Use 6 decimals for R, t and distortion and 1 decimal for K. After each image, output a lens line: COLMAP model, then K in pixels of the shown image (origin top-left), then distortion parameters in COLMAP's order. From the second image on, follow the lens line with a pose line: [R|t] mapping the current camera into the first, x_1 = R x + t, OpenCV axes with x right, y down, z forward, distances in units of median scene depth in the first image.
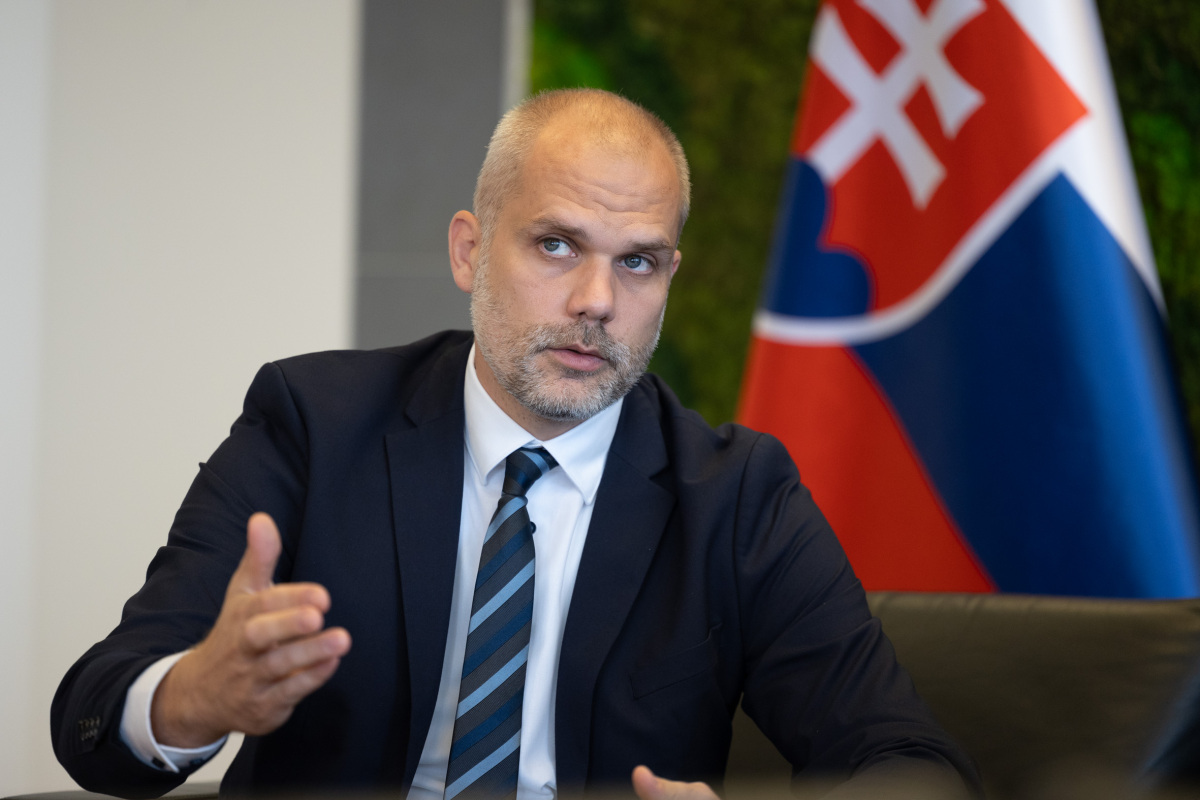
lens RADIAL K [[6152.4, 0, 600.0], [0, 6152.4, 400.0], [0, 0, 1]] dist [-0.046299, 12.328453]
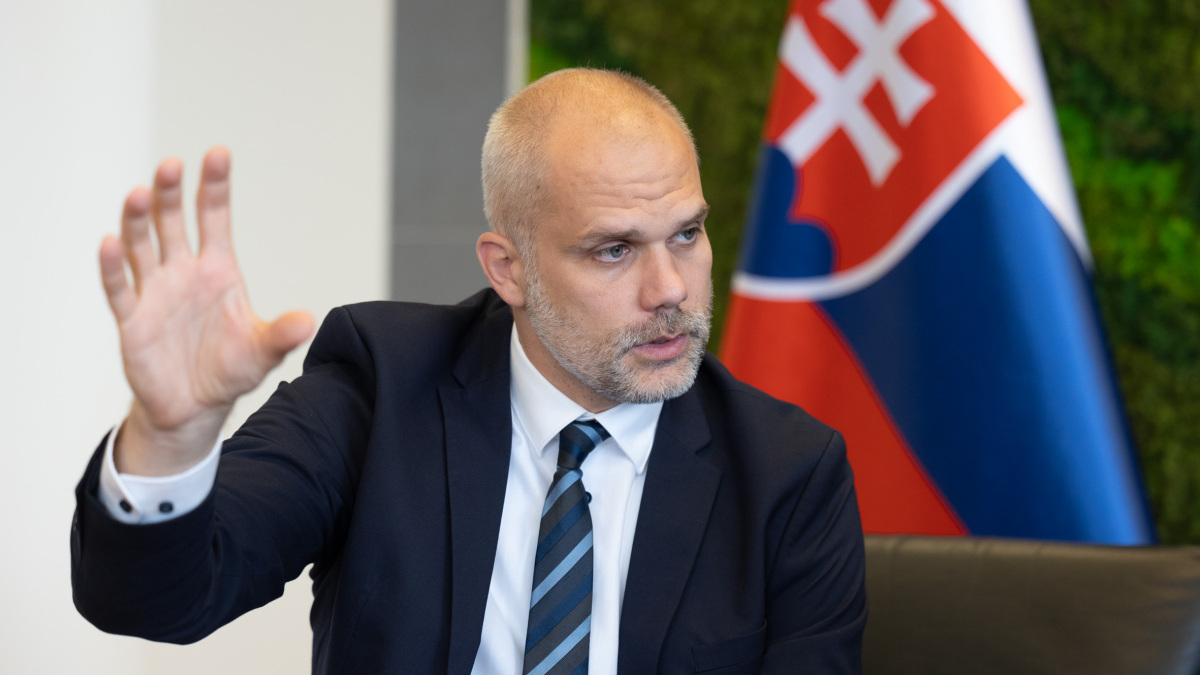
lens RADIAL K [[3683.5, 0, 600.0], [0, 3683.5, 337.5], [0, 0, 1]] dist [-0.761890, -0.056746]
pose [[0.999641, -0.016487, 0.021129, -0.020062], [0.016288, 0.999821, 0.009593, -0.011456], [-0.021284, -0.009245, 0.999731, 0.357200]]
